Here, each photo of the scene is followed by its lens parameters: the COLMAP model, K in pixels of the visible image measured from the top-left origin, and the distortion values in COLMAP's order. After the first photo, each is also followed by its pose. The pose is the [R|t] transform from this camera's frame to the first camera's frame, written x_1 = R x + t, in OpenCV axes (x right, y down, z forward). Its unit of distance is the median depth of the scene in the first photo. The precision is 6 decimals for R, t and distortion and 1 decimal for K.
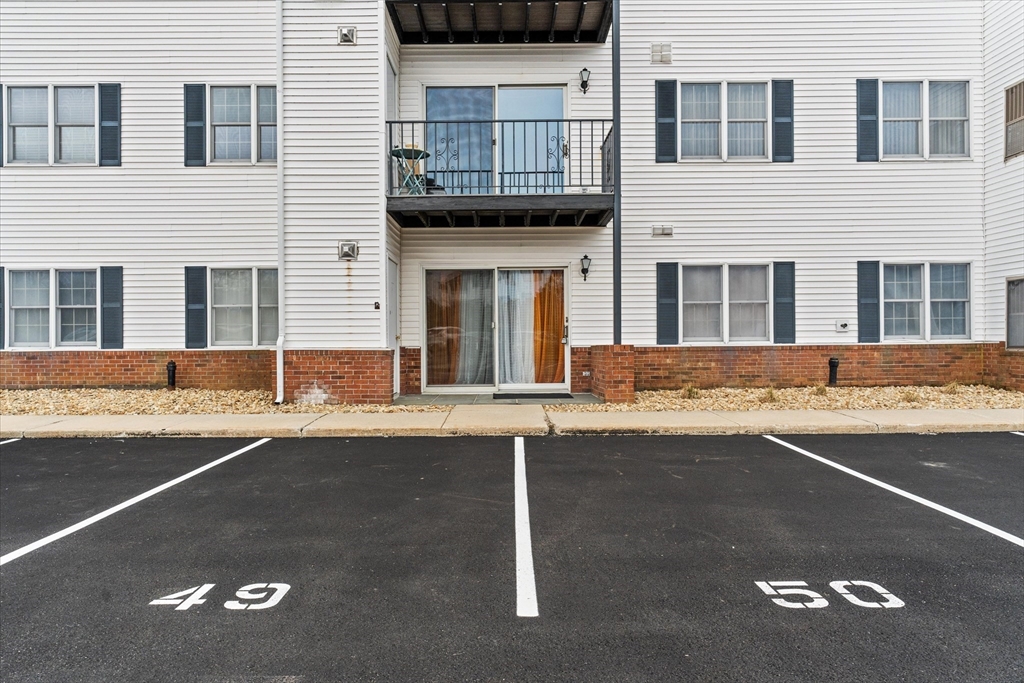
lens RADIAL K [[737.0, 0, 508.9], [0, 737.0, 329.4], [0, 0, 1]] dist [0.000014, 0.003092]
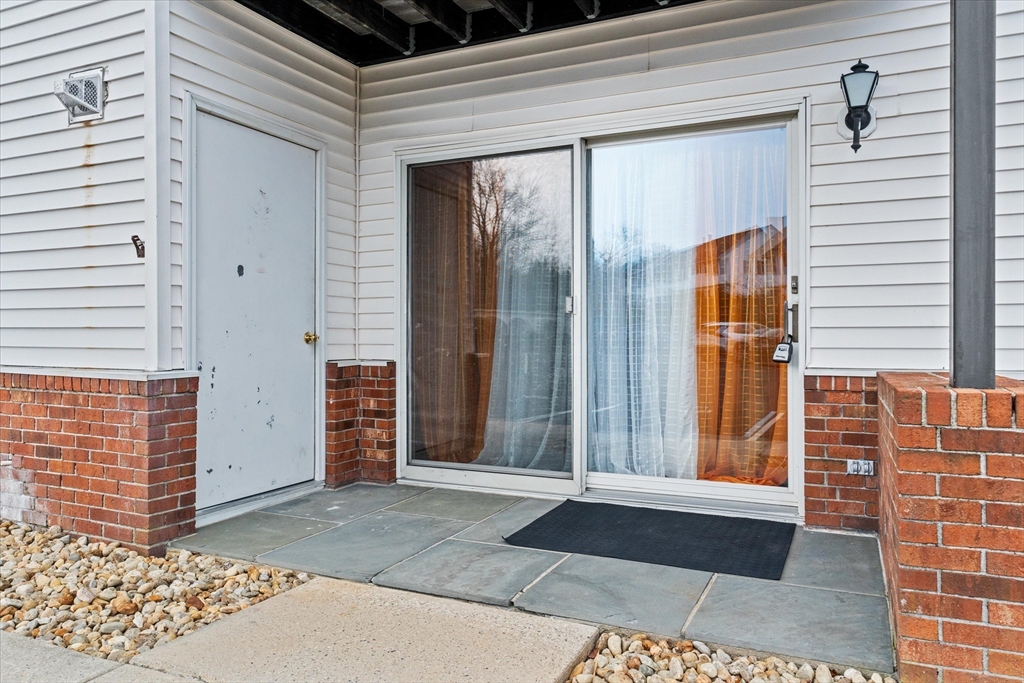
lens RADIAL K [[737.0, 0, 508.9], [0, 737.0, 329.4], [0, 0, 1]] dist [0.000014, 0.003092]
pose [[0.900103, 0.002591, -0.435670, 0.107156], [0.001318, 0.999962, 0.008669, 0.002715], [0.435676, -0.008377, 0.900065, 0.676912]]
